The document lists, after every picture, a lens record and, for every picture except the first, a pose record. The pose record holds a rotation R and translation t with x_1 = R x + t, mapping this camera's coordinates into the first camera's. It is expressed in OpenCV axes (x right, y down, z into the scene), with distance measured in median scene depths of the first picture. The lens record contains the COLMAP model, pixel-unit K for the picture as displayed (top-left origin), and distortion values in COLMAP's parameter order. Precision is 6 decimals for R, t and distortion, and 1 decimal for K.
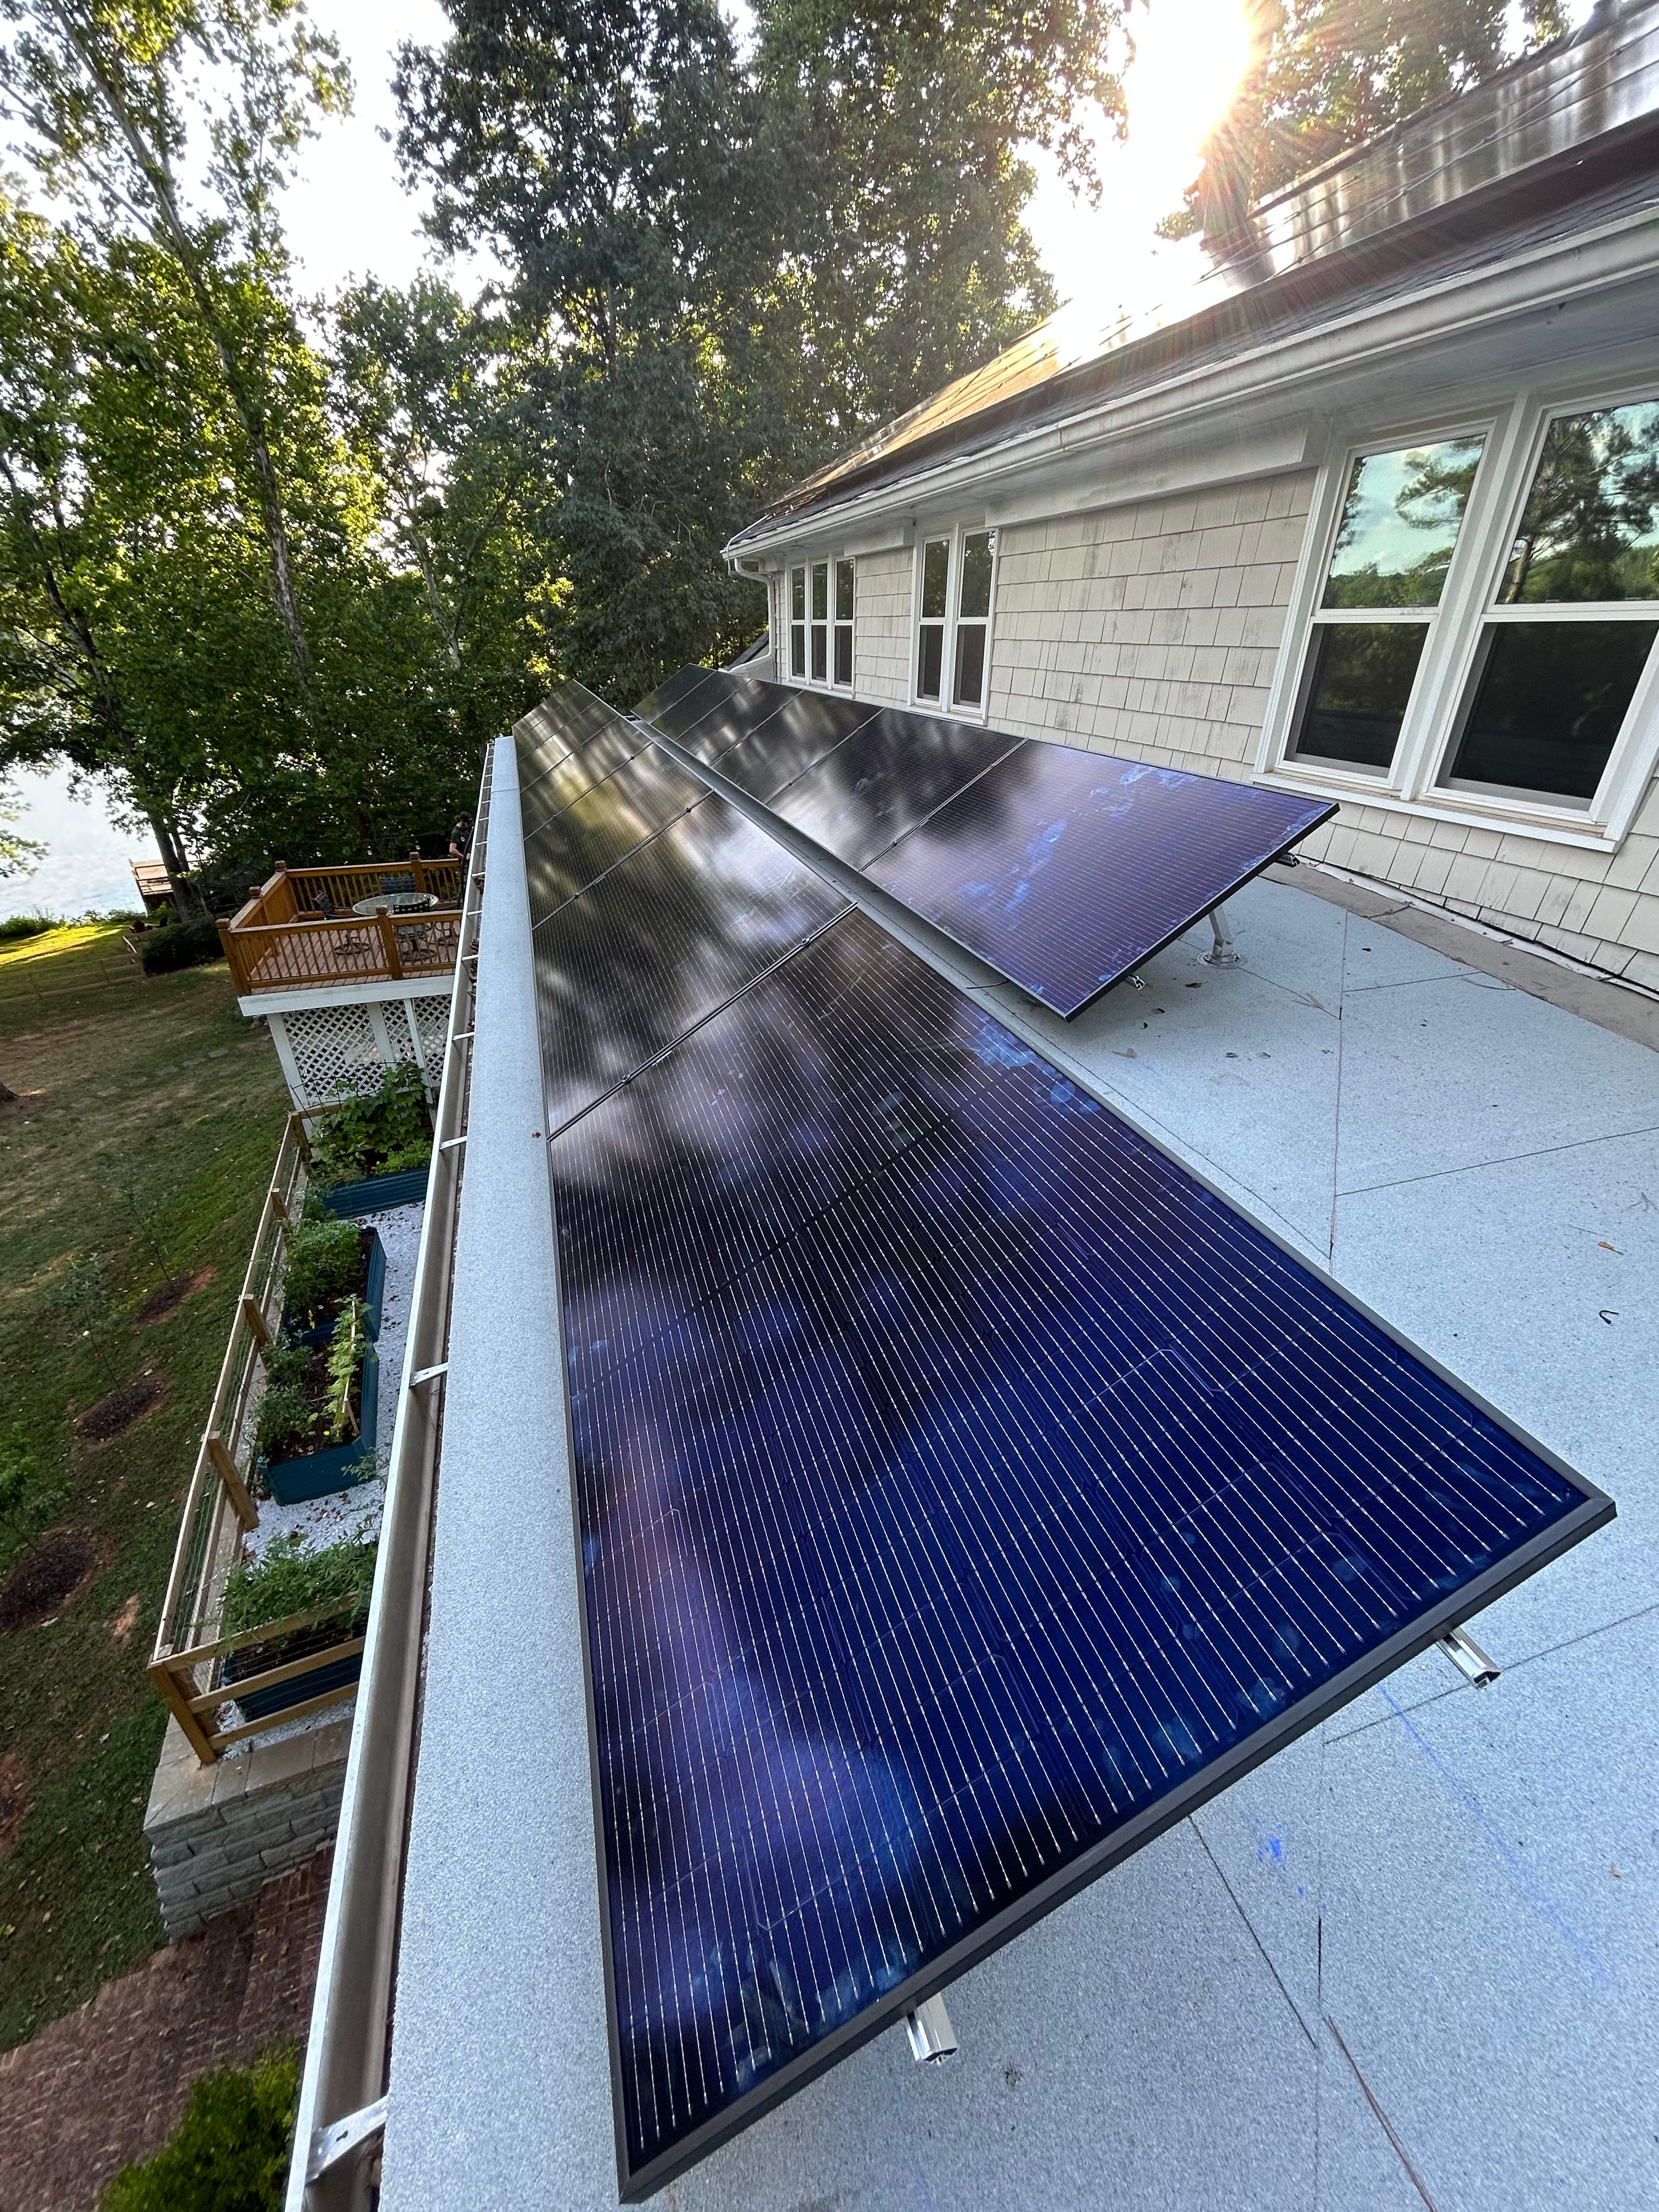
lens RADIAL K [[899.0, 0, 832.6], [0, 899.0, 1106.1], [0, 0, 1]] dist [-0.002896, -0.000622]
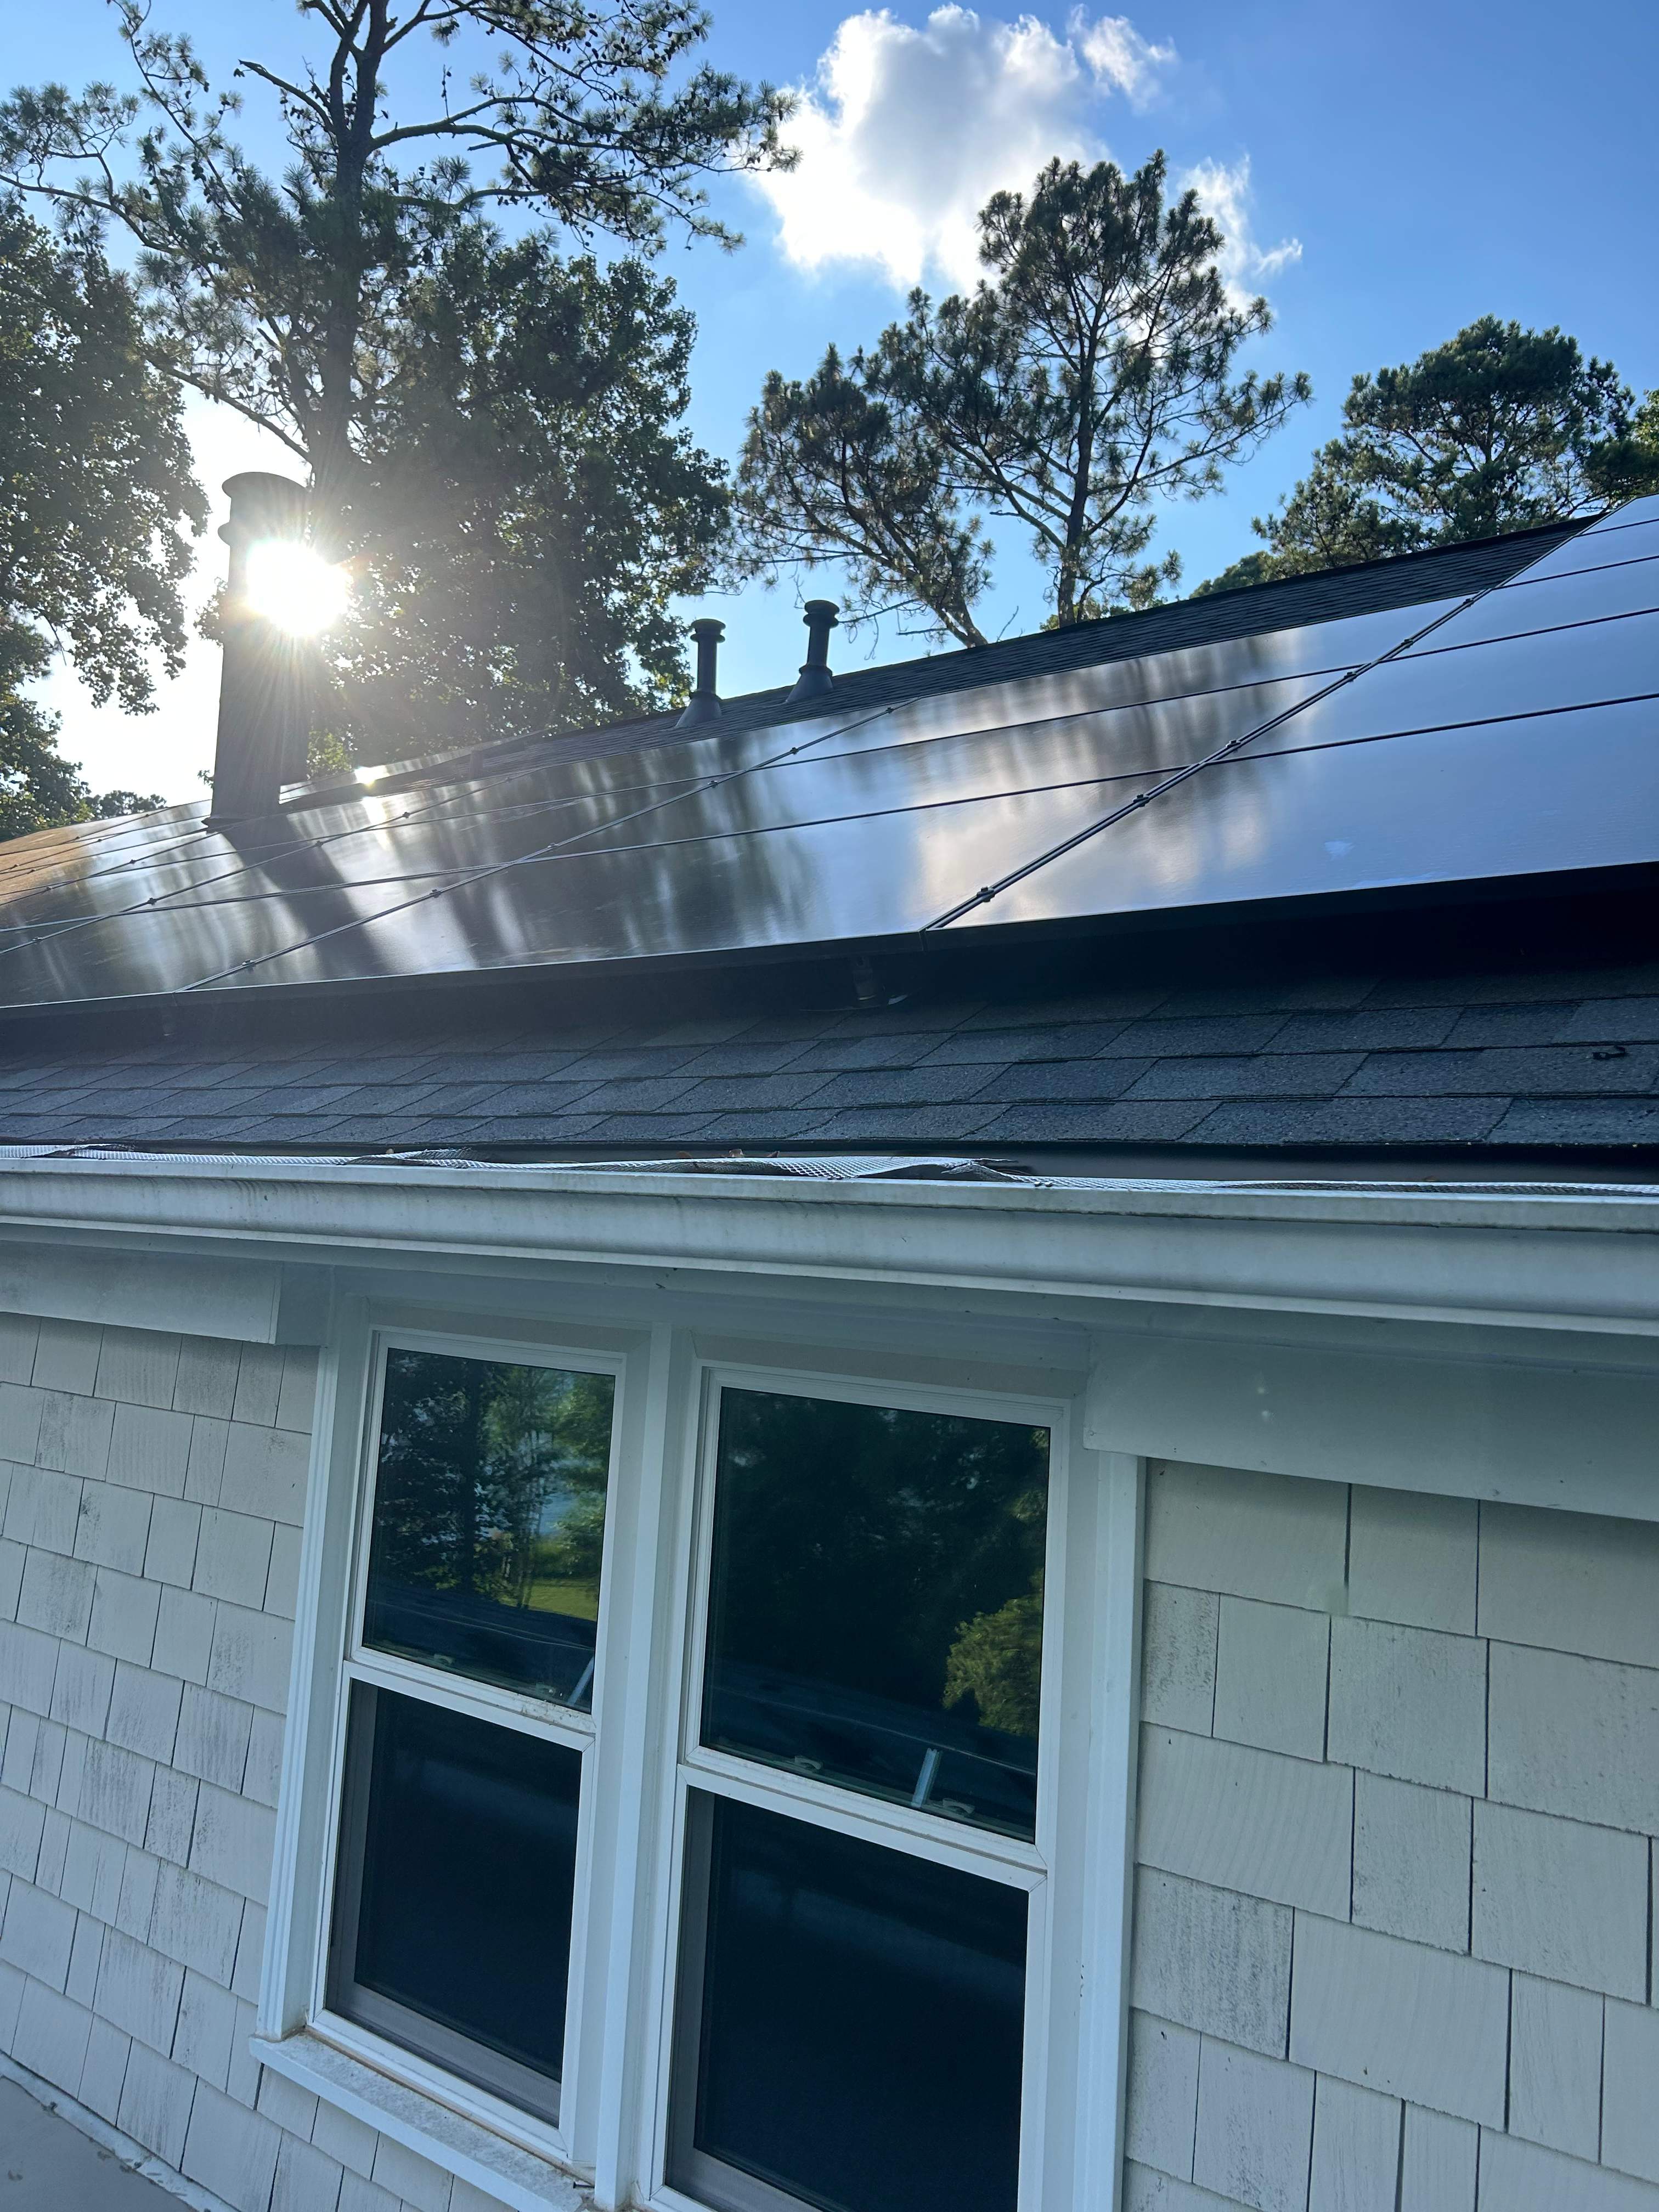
lens RADIAL K [[1679.0, 0, 830.2], [0, 1679.0, 1096.3], [0, 0, 1]] dist [0.049413, -0.053096]
pose [[0.816753, 0.102273, 0.567851, 0.221901], [0.223710, 0.851049, -0.475046, -0.311160], [-0.531854, 0.515029, 0.672218, 0.201837]]
